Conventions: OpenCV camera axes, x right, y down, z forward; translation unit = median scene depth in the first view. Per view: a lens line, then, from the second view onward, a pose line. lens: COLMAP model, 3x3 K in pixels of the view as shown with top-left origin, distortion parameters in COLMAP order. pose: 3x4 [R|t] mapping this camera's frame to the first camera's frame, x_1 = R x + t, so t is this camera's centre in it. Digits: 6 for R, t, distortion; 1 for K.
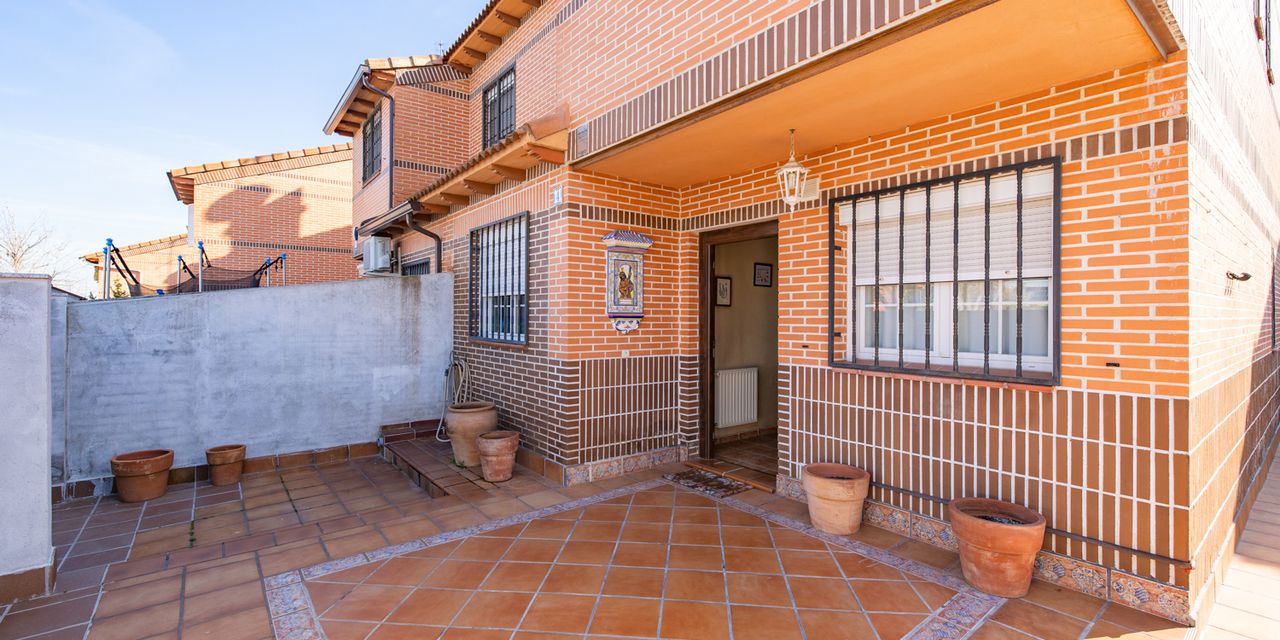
lens RADIAL K [[545.1, 0, 640.9], [0, 545.1, 317.5], [0, 0, 1]] dist [-0.000123, 0.000014]
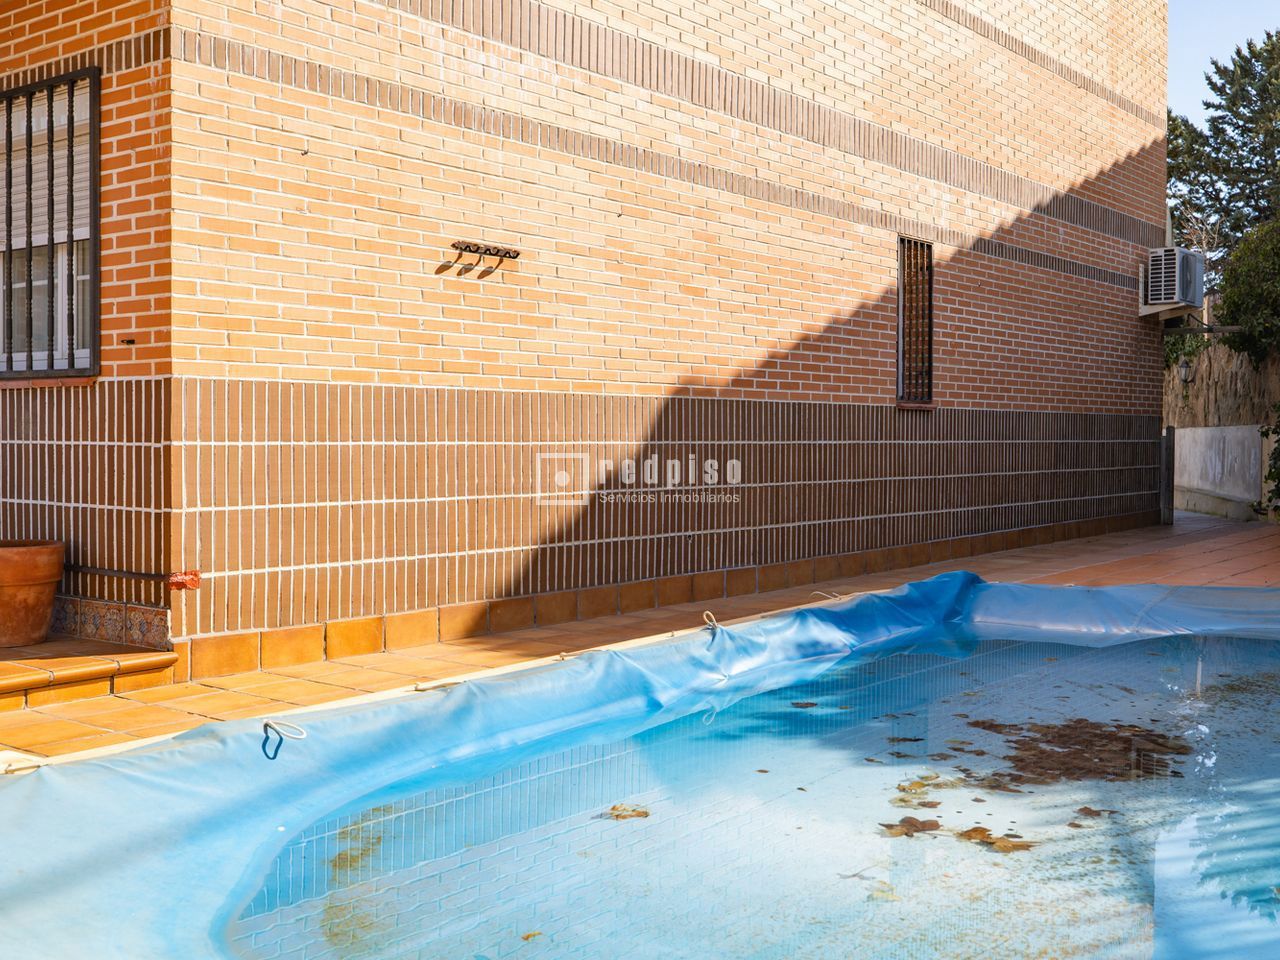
lens RADIAL K [[1409.4, 0, 639.6], [0, 1409.4, 478.3], [0, 0, 1]] dist [0.012998, 0.000000]
pose [[0.970979, -0.004807, 0.239118, 1.068982], [-0.002115, 0.999586, 0.028686, 0.217457], [-0.239157, -0.028359, 0.970567, -1.111146]]
